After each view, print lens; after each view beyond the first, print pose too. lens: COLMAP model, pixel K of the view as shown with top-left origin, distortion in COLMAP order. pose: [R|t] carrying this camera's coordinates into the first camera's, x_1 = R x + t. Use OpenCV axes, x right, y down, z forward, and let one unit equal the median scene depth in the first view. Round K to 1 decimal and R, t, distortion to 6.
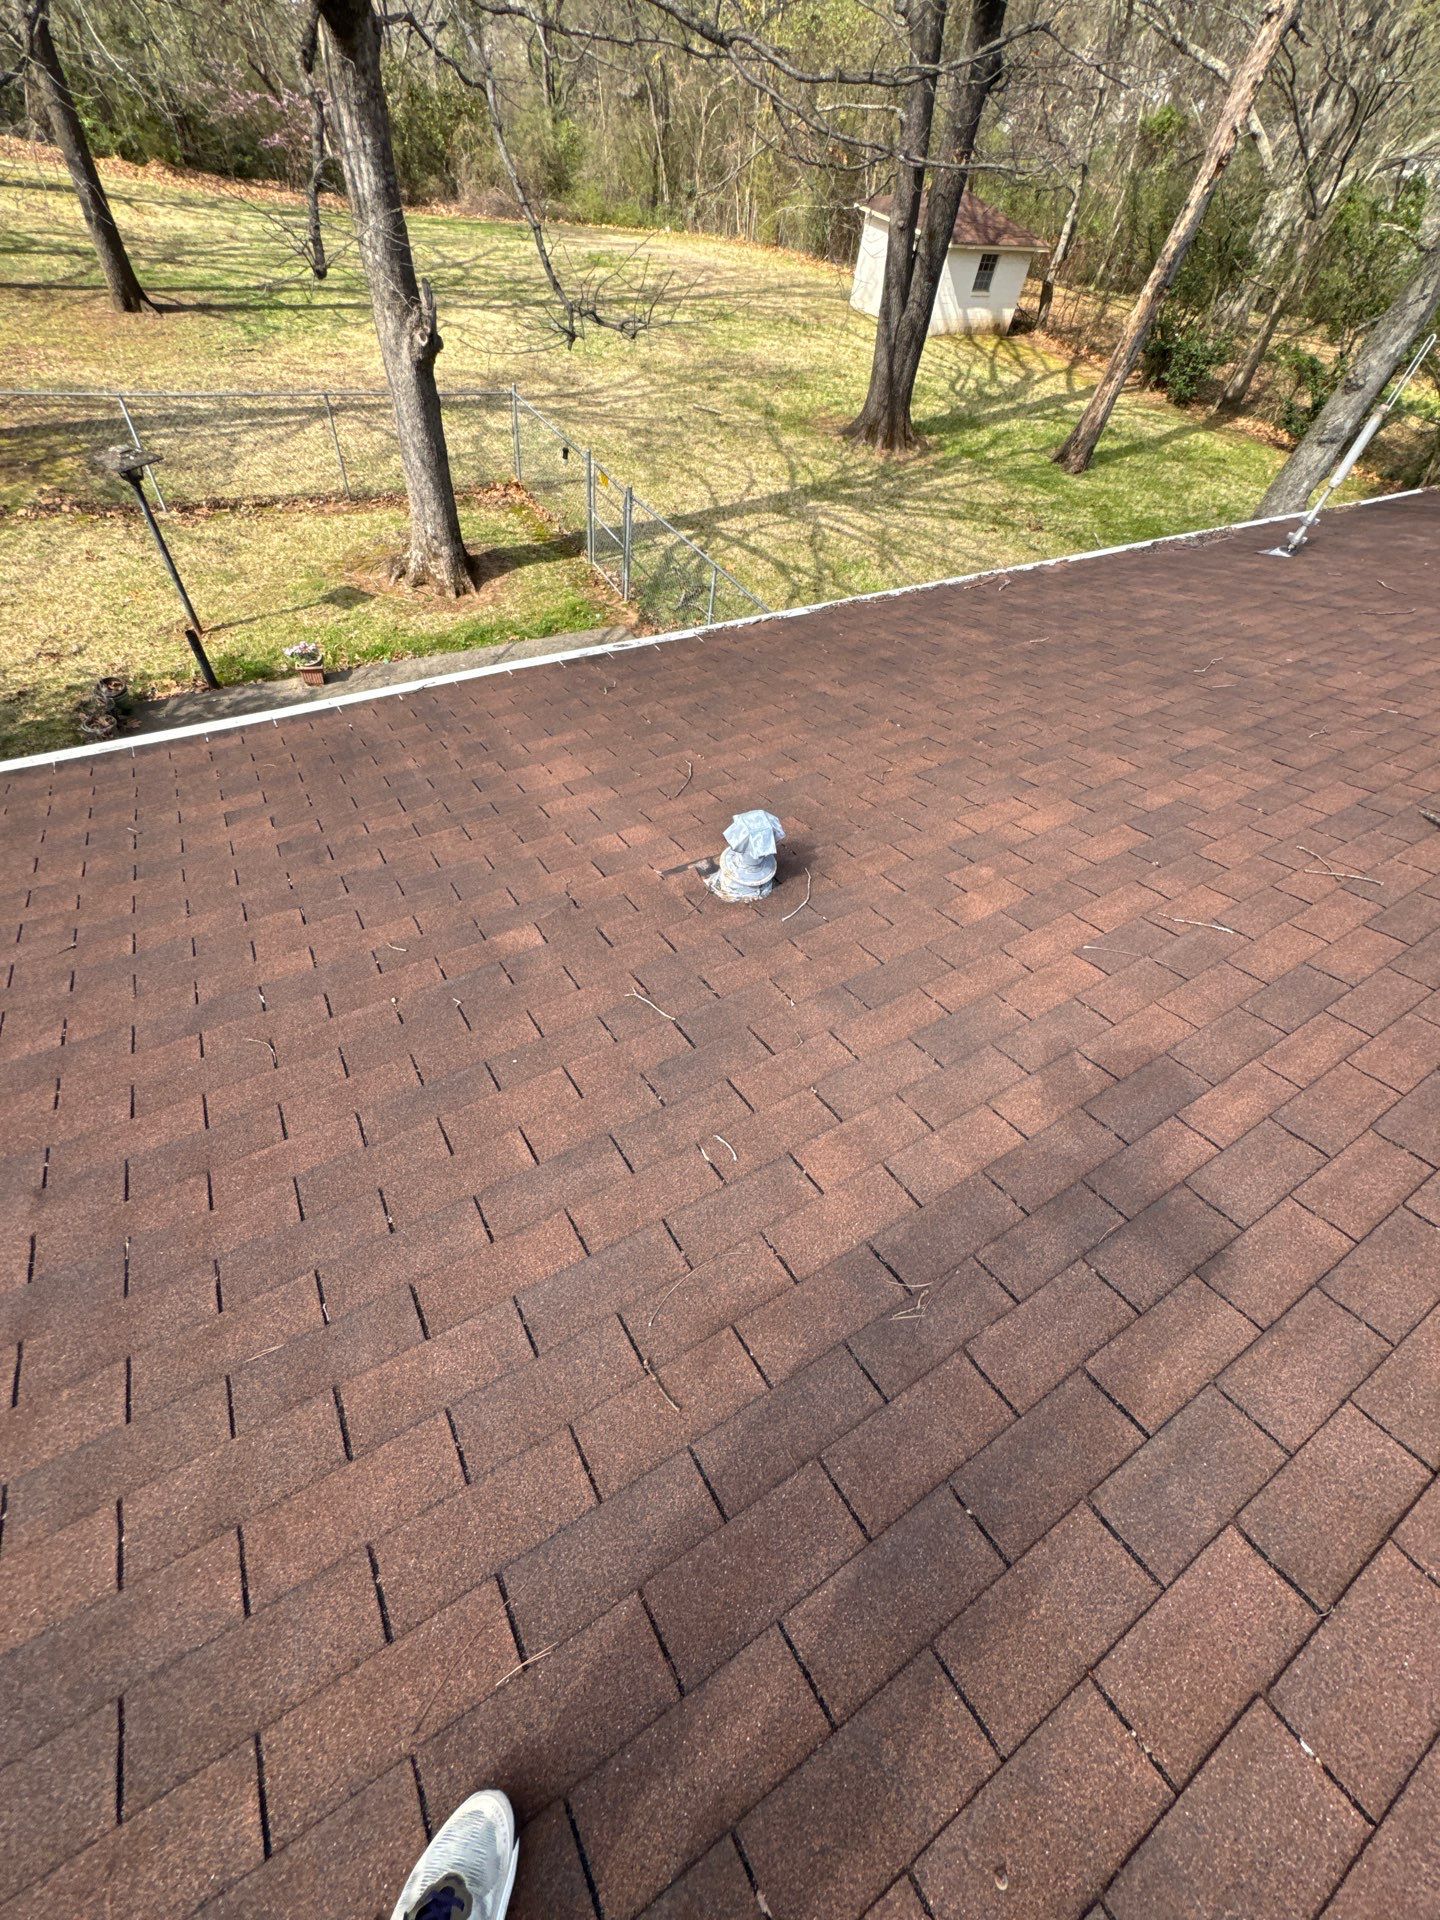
lens RADIAL K [[771.0, 0, 721.8], [0, 771.0, 952.3], [0, 0, 1]] dist [-0.000866, -0.000146]
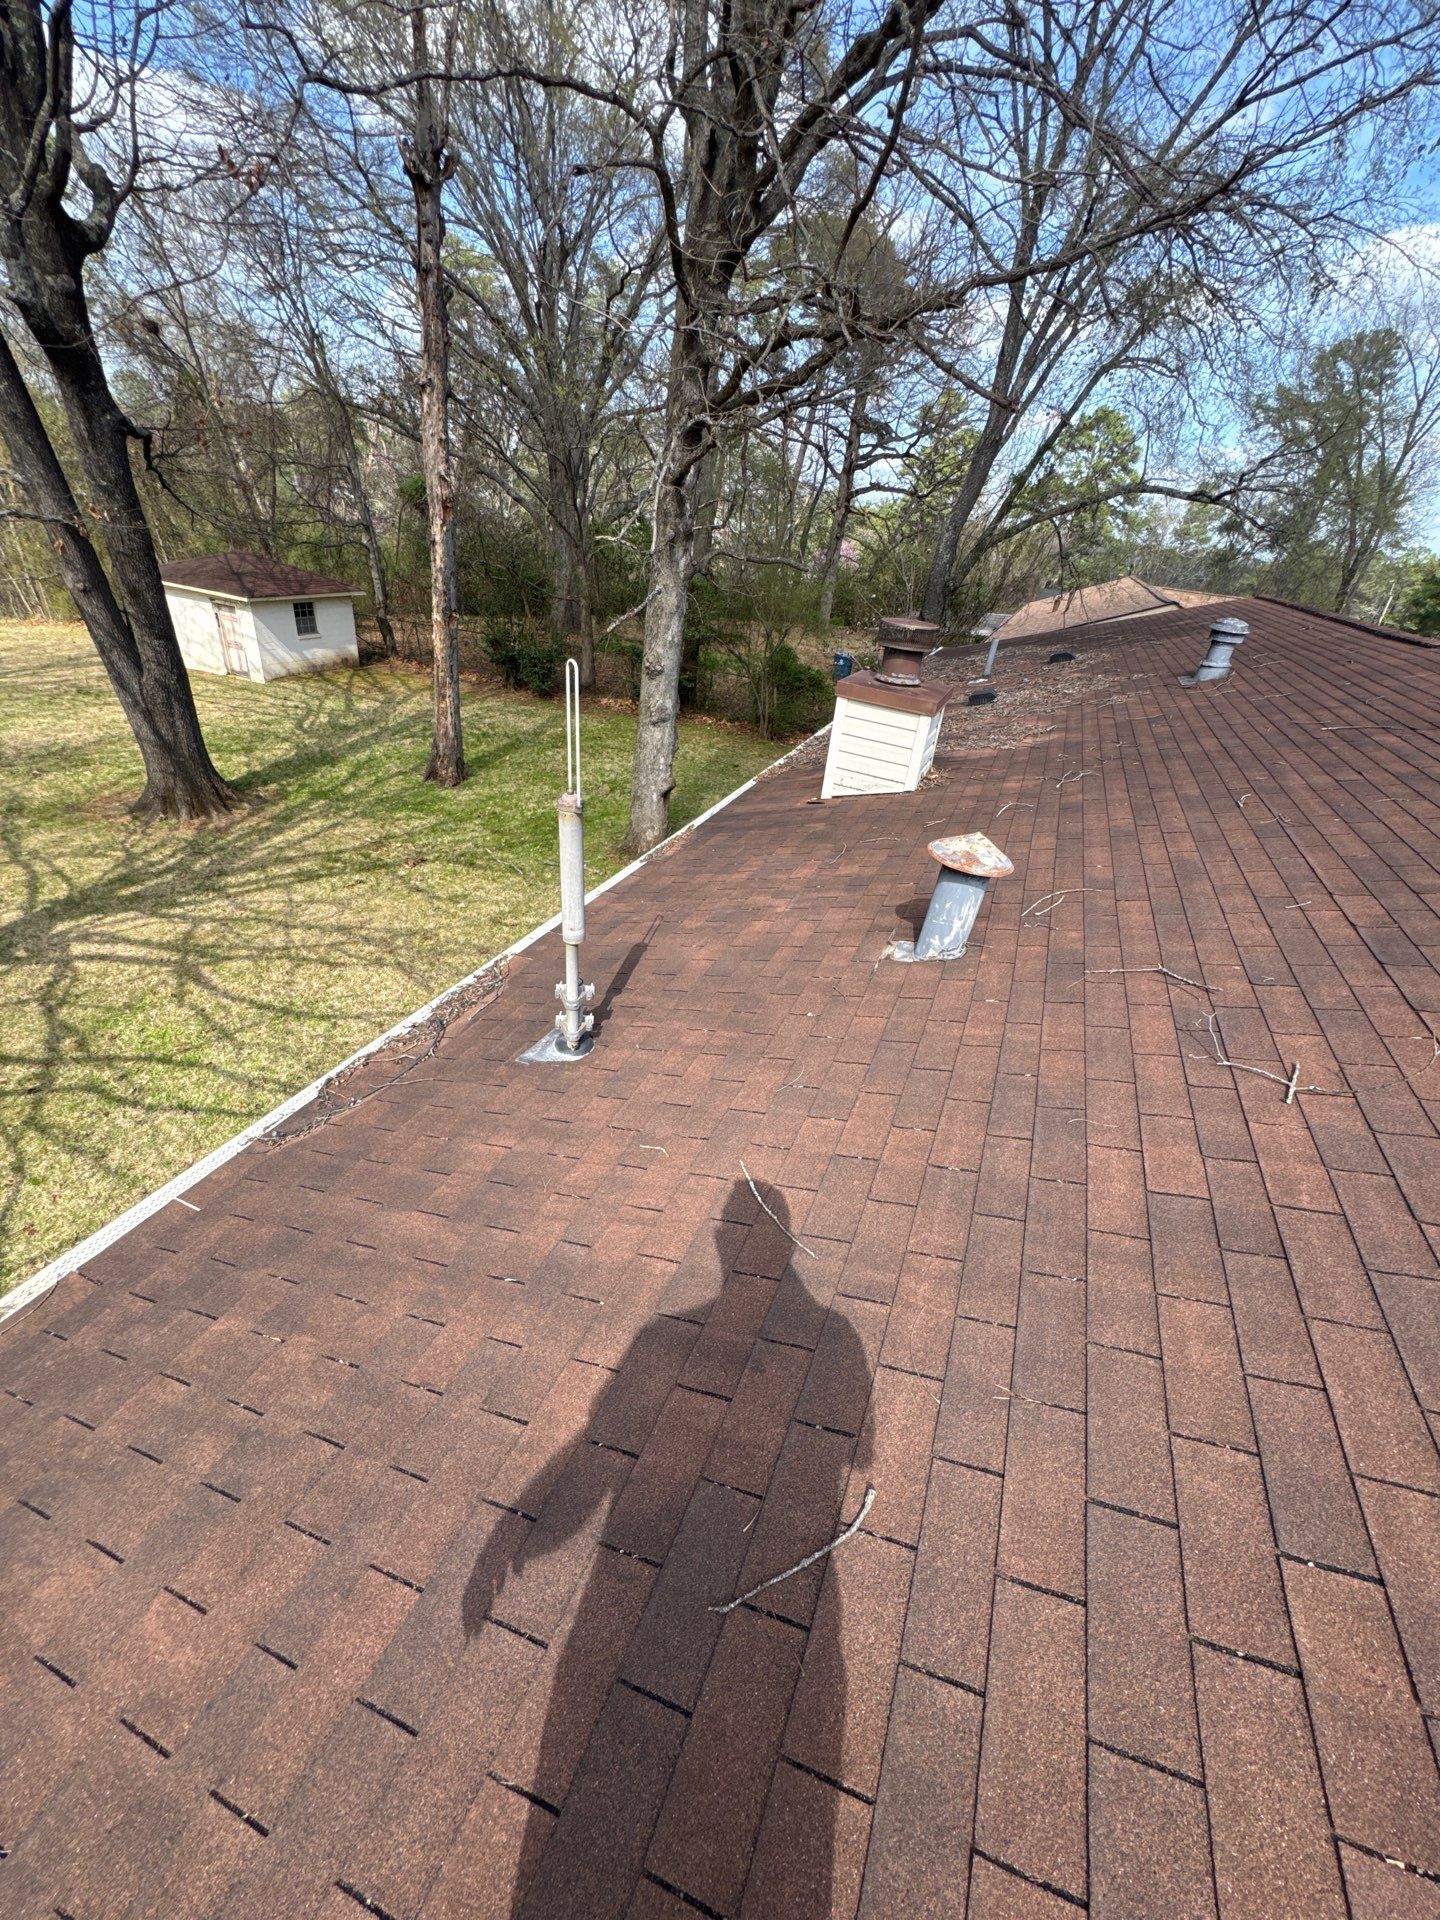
lens RADIAL K [[780.2, 0, 720.0], [0, 780.2, 960.0], [0, 0, 1]] dist [-0.000134, 0.000011]
pose [[0.805778, -0.331113, 0.491005, 0.207114], [0.461331, 0.870821, -0.169835, -0.154793], [-0.371343, 0.363365, 0.854442, 0.188915]]
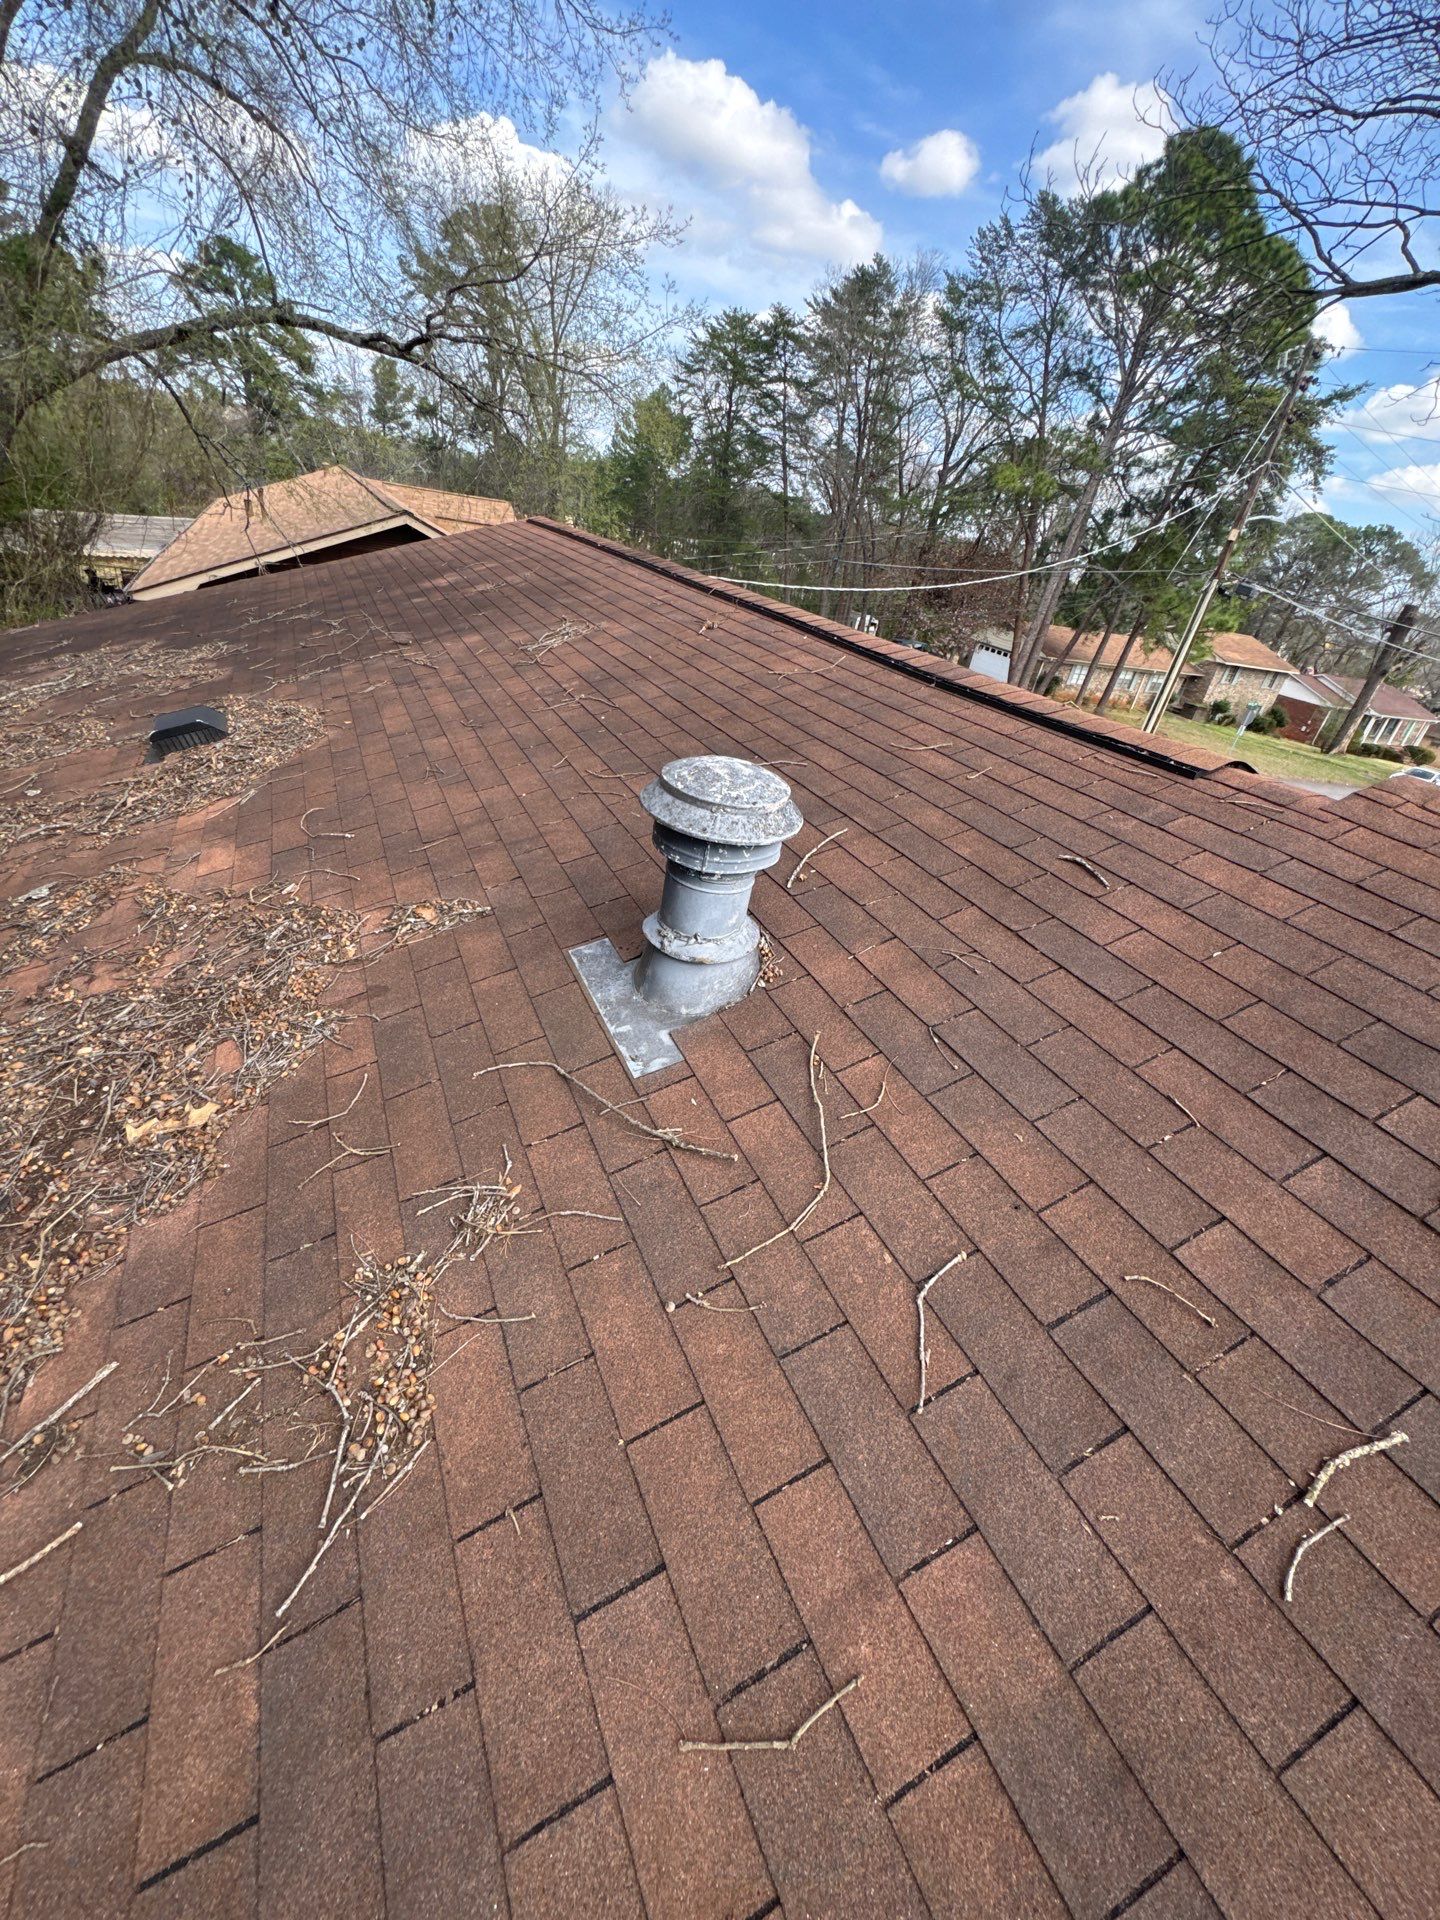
lens RADIAL K [[771.0, 0, 721.8], [0, 771.0, 952.3], [0, 0, 1]] dist [-0.000866, -0.000146]
pose [[0.113306, -0.584084, 0.803746, 0.714313], [0.678337, 0.636554, 0.366958, -0.310937], [-0.725962, 0.503632, 0.468331, 0.386948]]
